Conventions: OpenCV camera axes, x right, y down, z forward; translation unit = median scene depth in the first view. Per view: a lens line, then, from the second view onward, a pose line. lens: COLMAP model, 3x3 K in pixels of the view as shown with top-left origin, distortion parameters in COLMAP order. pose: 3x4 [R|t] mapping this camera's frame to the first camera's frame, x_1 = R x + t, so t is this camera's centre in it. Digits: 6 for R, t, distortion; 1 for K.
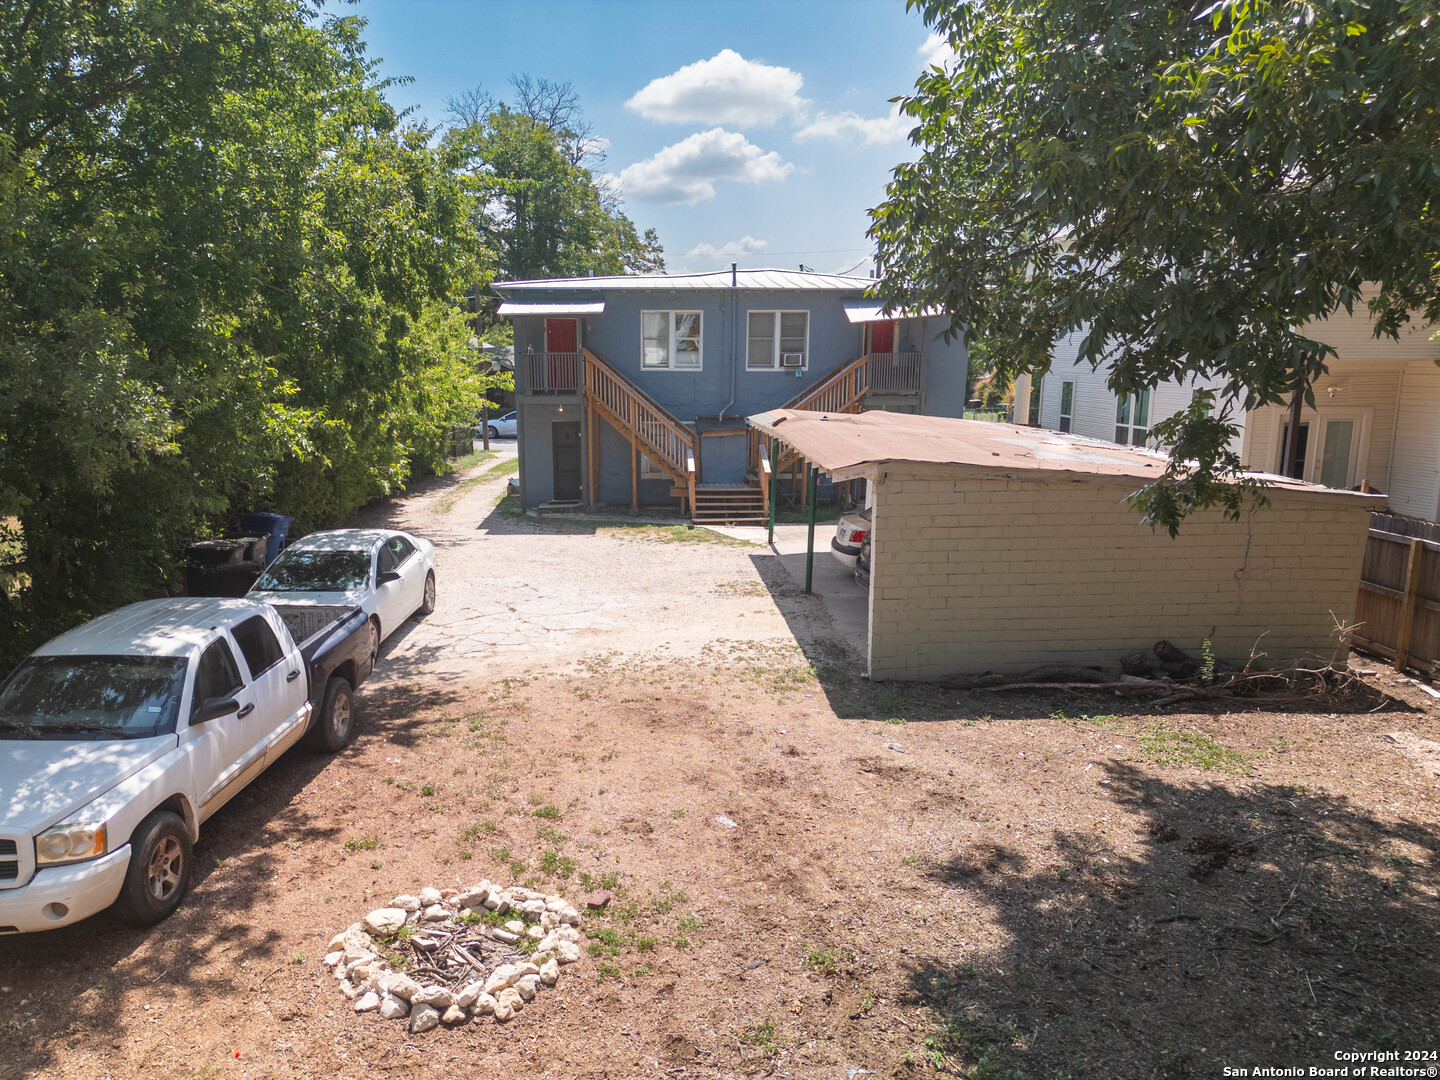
lens RADIAL K [[1077.2, 0, 687.5], [0, 1077.2, 543.5], [0, 0, 1]] dist [0.085031, -0.167990]
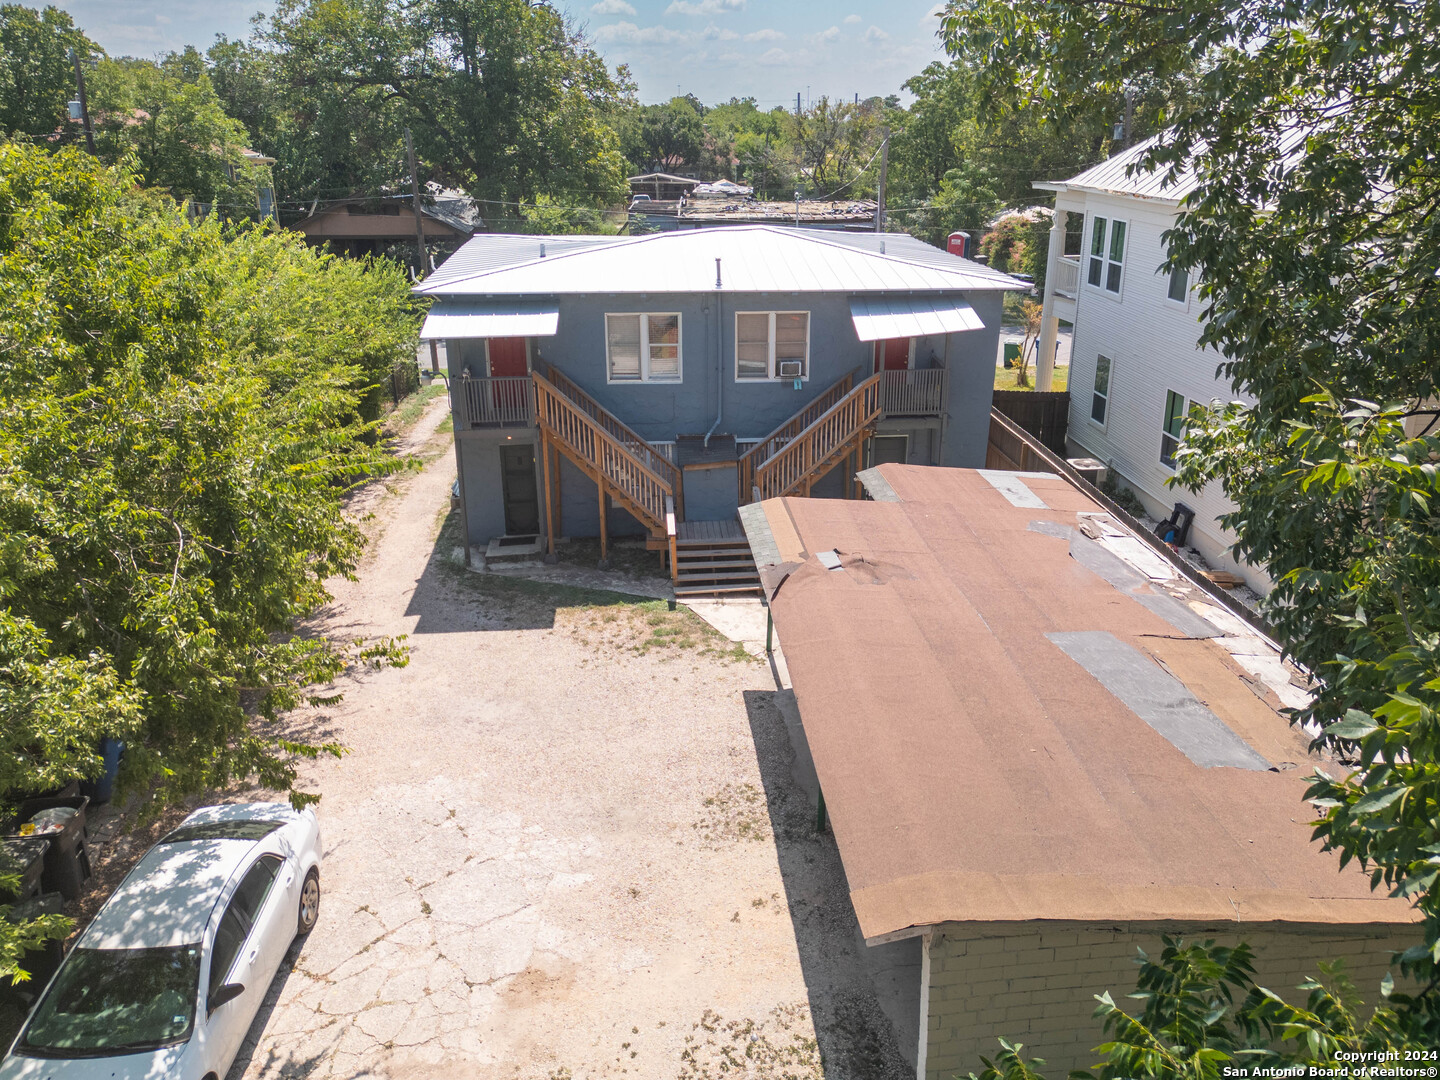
lens RADIAL K [[1099.8, 0, 757.3], [0, 1099.8, 440.5], [0, 0, 1]] dist [0.111399, -0.077564]
pose [[0.997222, -0.021048, 0.071456, 0.022730], [0.013409, 0.994302, 0.105749, -0.482808], [-0.073275, -0.104497, 0.991822, 0.356445]]
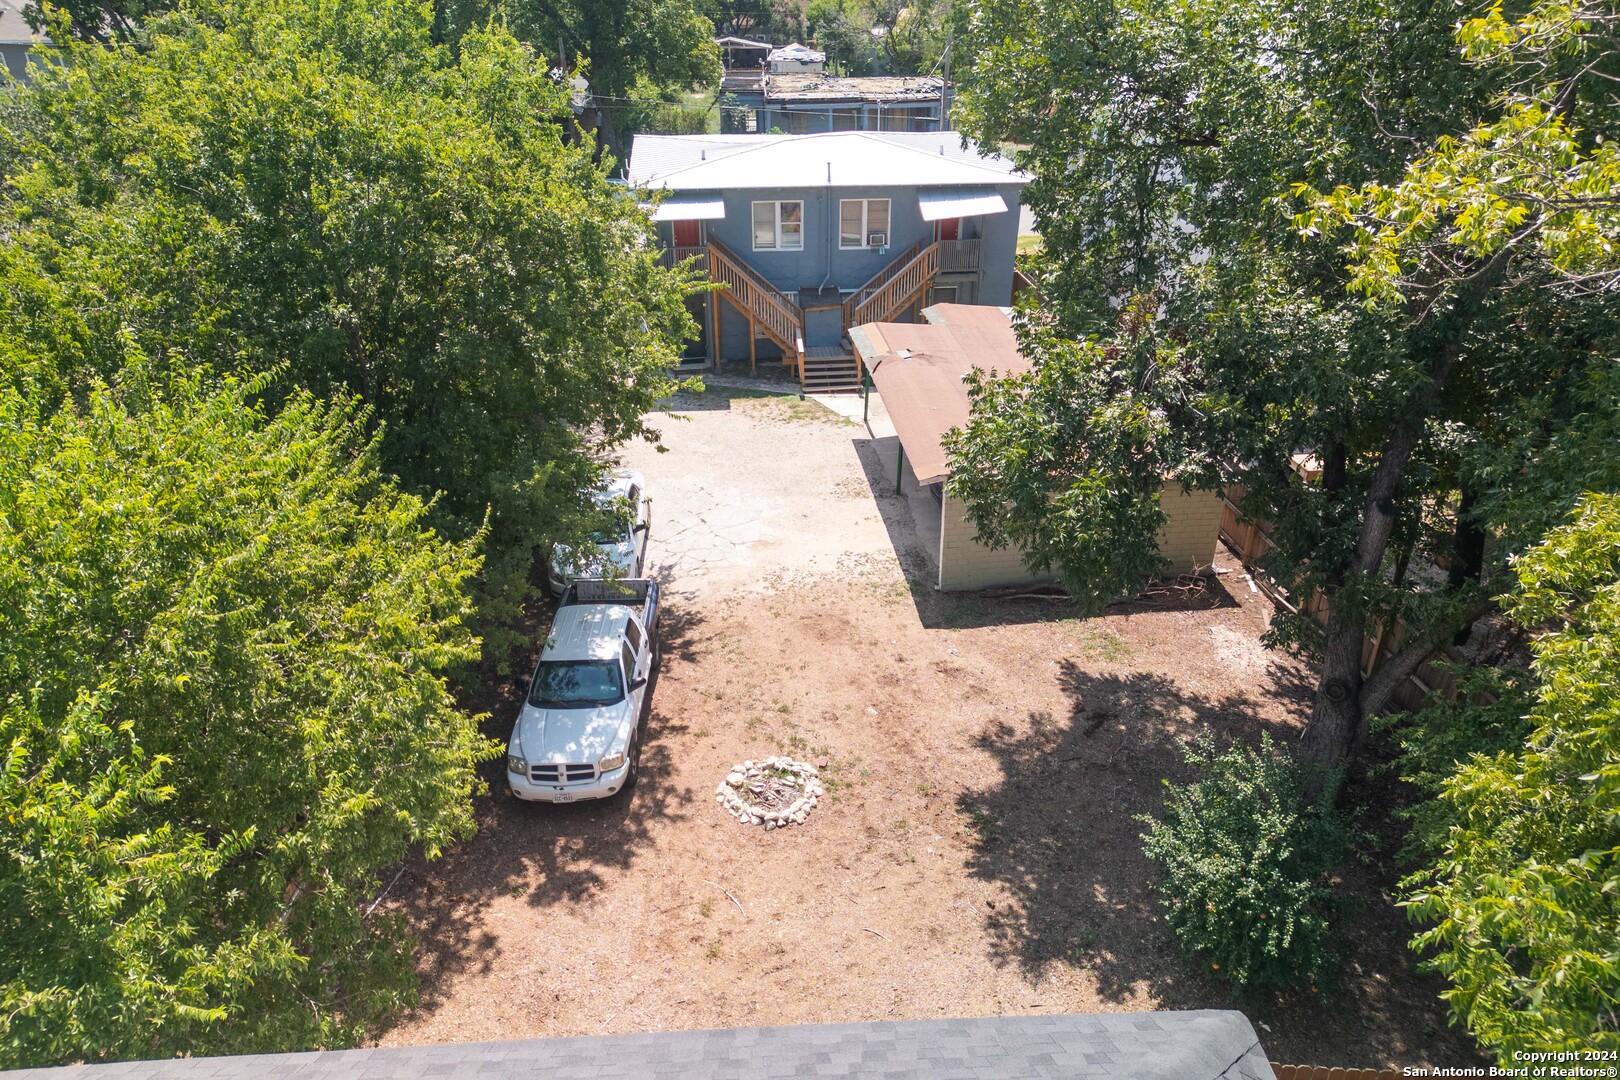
lens RADIAL K [[1119.7, 0, 815.6], [0, 1119.7, 546.1], [0, 0, 1]] dist [0.052963, -0.023474]
pose [[0.997372, -0.041095, 0.059666, -0.144312], [0.021100, 0.952623, 0.303421, -0.534667], [-0.069308, -0.301365, 0.950987, -0.714966]]
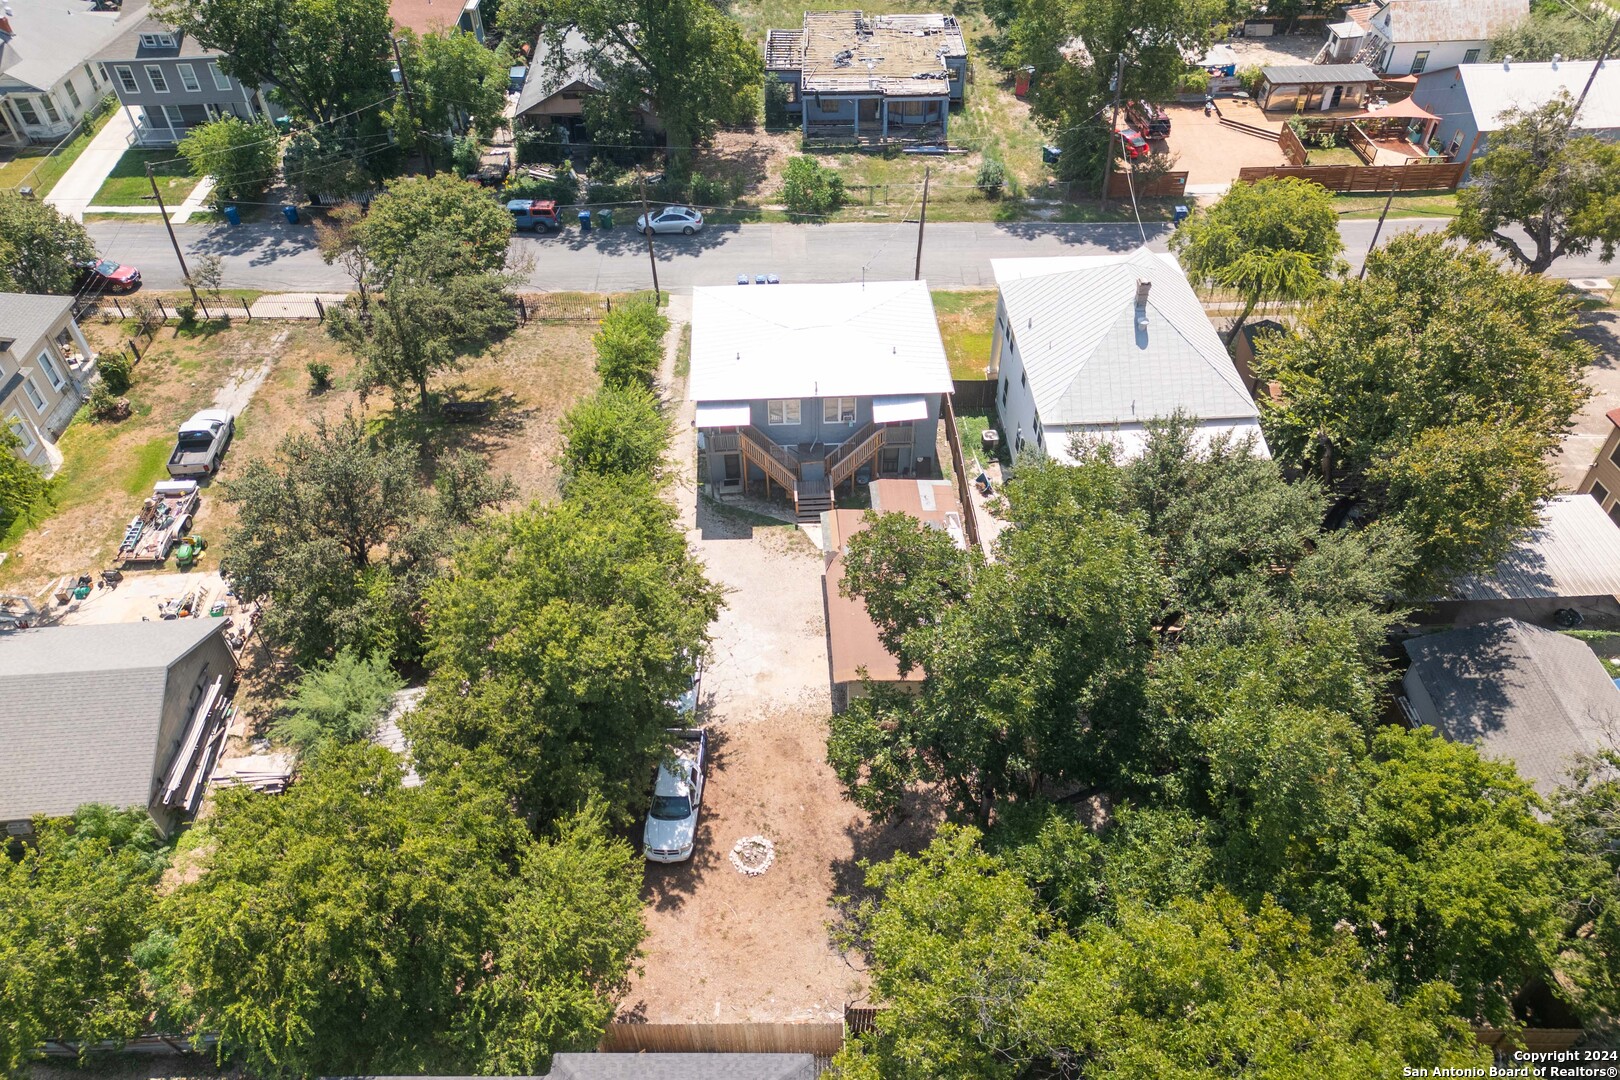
lens RADIAL K [[1119.7, 0, 815.6], [0, 1119.7, 546.1], [0, 0, 1]] dist [0.052963, -0.023474]
pose [[0.999832, -0.018028, -0.003381, 0.099938], [0.016818, 0.827481, 0.561241, -2.569302], [-0.007320, -0.561204, 0.827645, -1.779808]]
